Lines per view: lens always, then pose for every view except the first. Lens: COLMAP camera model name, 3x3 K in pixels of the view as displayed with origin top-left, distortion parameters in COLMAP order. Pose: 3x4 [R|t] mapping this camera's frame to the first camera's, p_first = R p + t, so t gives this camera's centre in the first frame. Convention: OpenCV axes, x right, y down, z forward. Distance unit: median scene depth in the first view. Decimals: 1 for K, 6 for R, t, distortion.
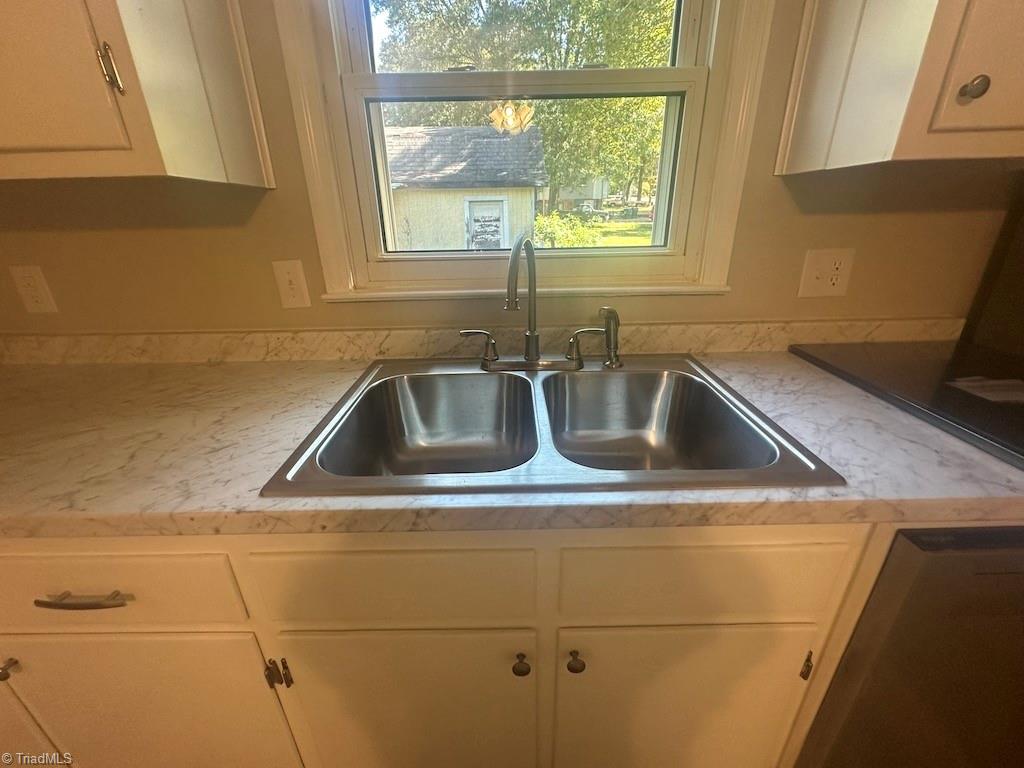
lens RADIAL K [[409.6, 0, 512.0], [0, 409.6, 384.0], [0, 0, 1]] dist [0.001318, 0.000245]
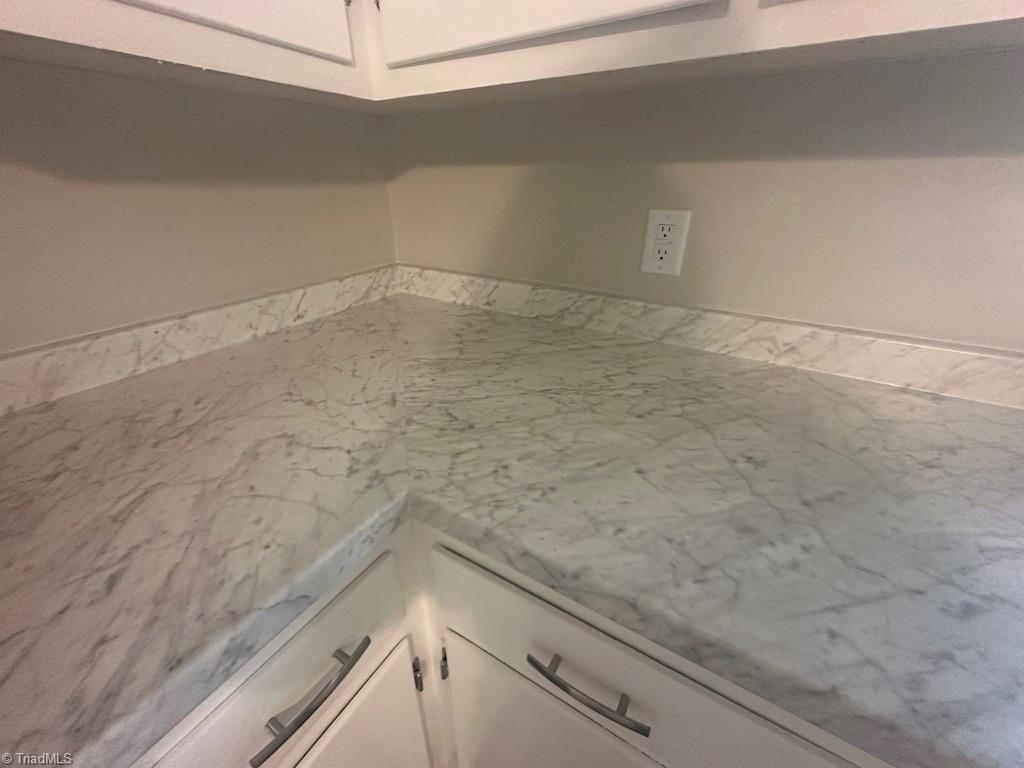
lens RADIAL K [[409.6, 0, 512.0], [0, 409.6, 384.0], [0, 0, 1]] dist [0.001318, 0.000245]
pose [[0.516034, -0.372608, 0.771280, -0.825508], [0.305694, 0.921247, 0.240529, -0.014730], [-0.800162, 0.111655, 0.589299, 0.126706]]
